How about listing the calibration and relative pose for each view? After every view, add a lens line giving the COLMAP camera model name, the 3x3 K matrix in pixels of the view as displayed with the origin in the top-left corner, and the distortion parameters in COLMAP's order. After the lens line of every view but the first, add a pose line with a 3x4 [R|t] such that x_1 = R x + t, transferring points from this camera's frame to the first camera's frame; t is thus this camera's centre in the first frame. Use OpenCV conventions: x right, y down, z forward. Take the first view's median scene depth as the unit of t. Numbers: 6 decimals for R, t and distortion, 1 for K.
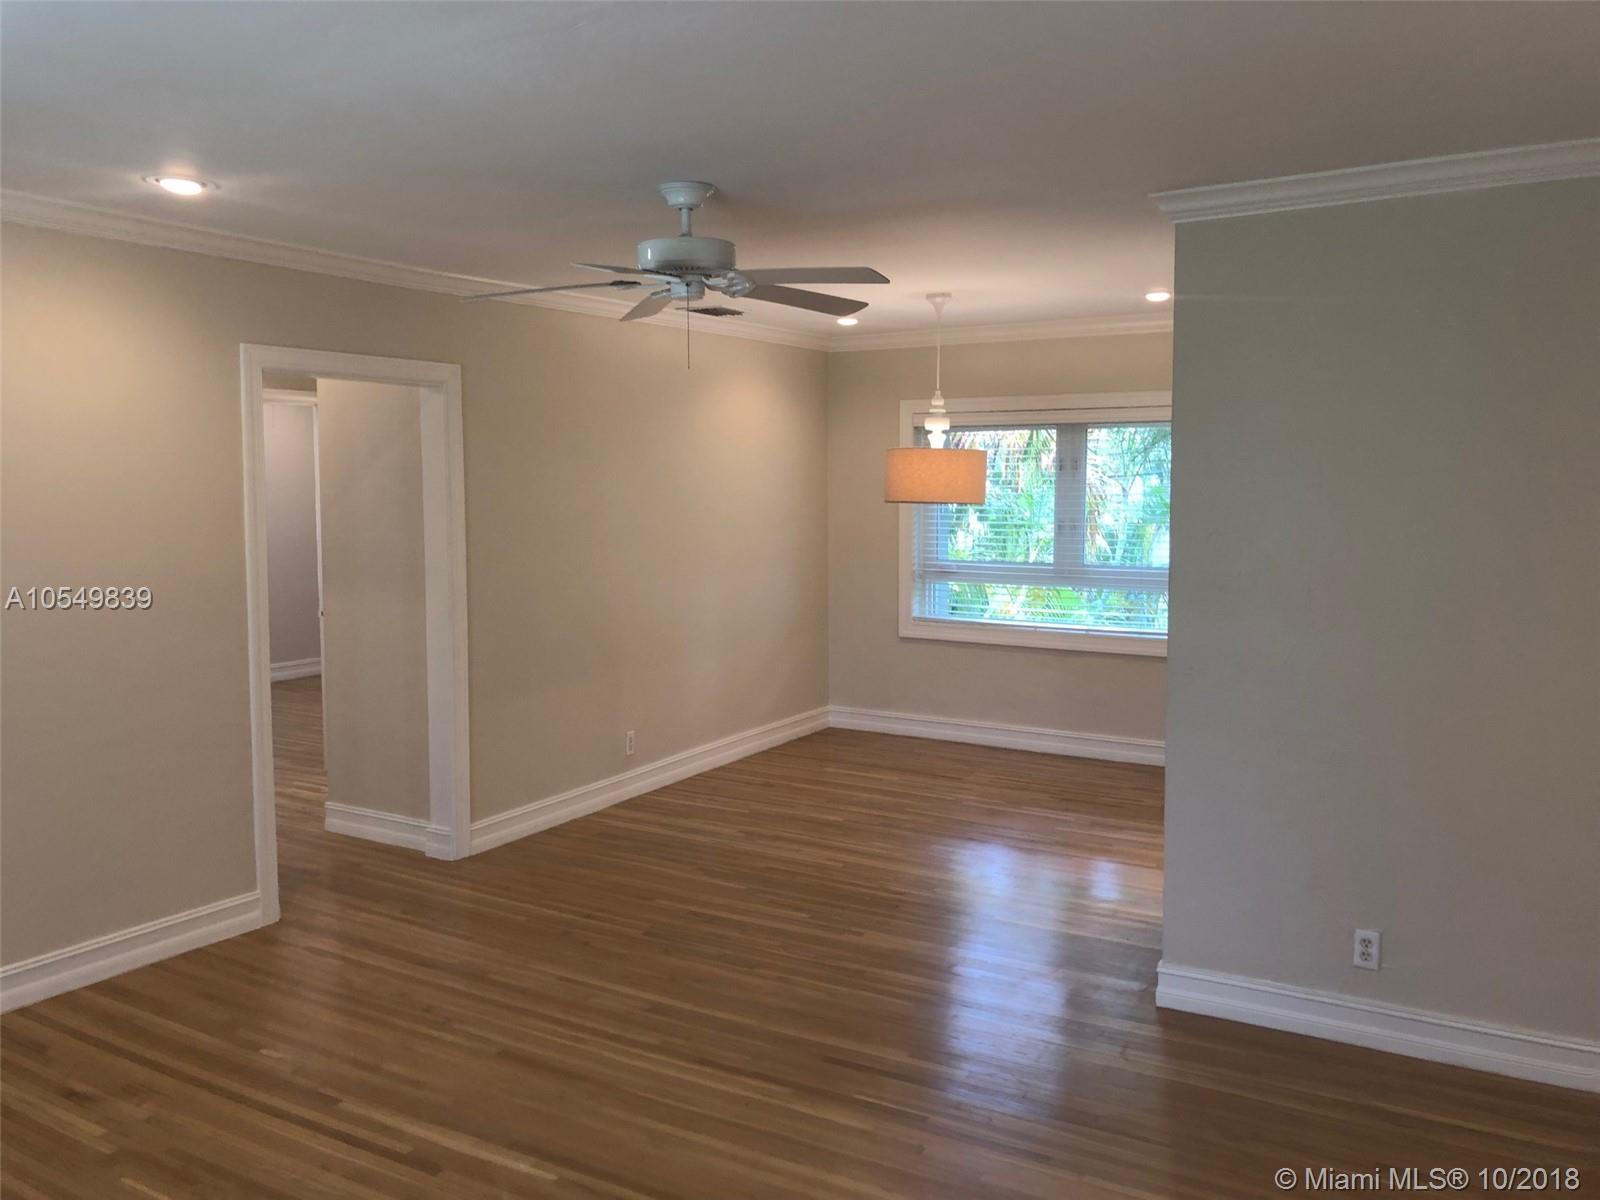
lens RADIAL K [[1320.9, 0, 803.4], [0, 1320.9, 598.3], [0, 0, 1]] dist [0.051790, -0.051024]
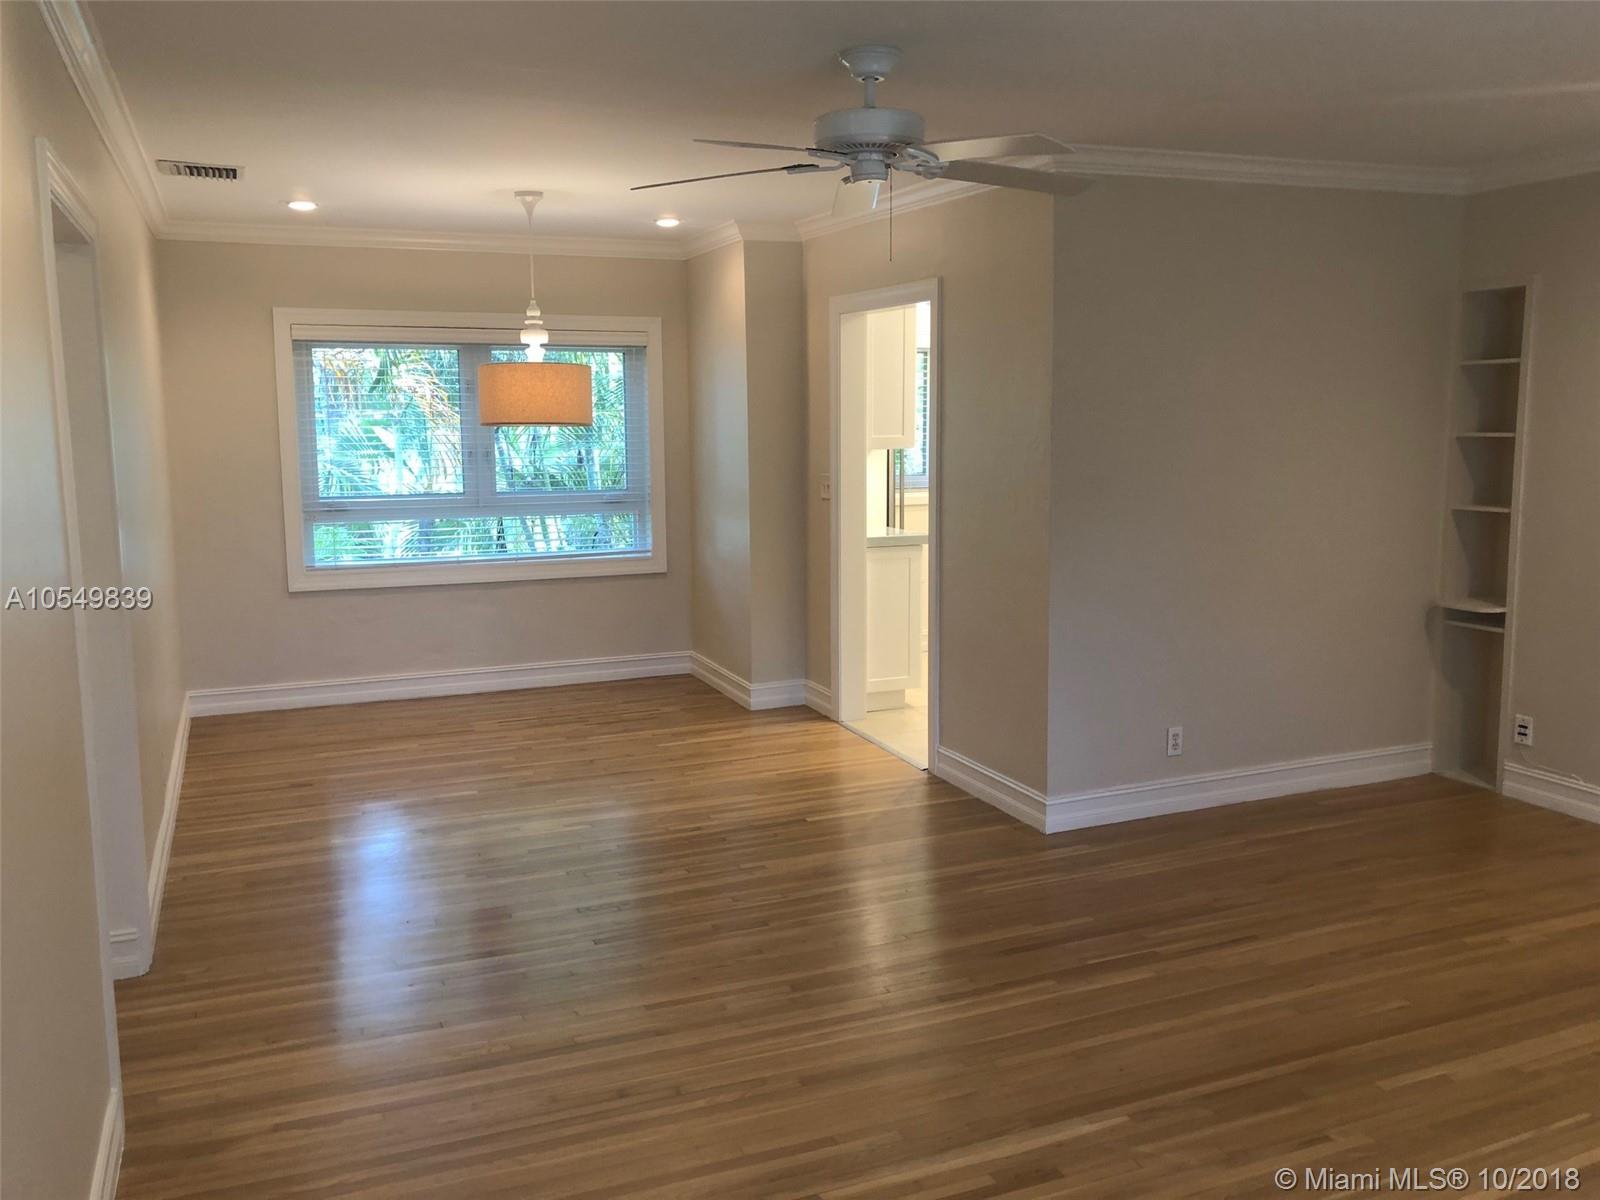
lens RADIAL K [[1320.9, 0, 769.3], [0, 1320.9, 574.6], [0, 0, 1]] dist [0.051790, -0.051024]
pose [[0.587703, -0.099106, 0.802984, -0.555992], [0.080484, 0.994708, 0.063864, -0.014508], [-0.805064, 0.027094, 0.592569, 0.334985]]
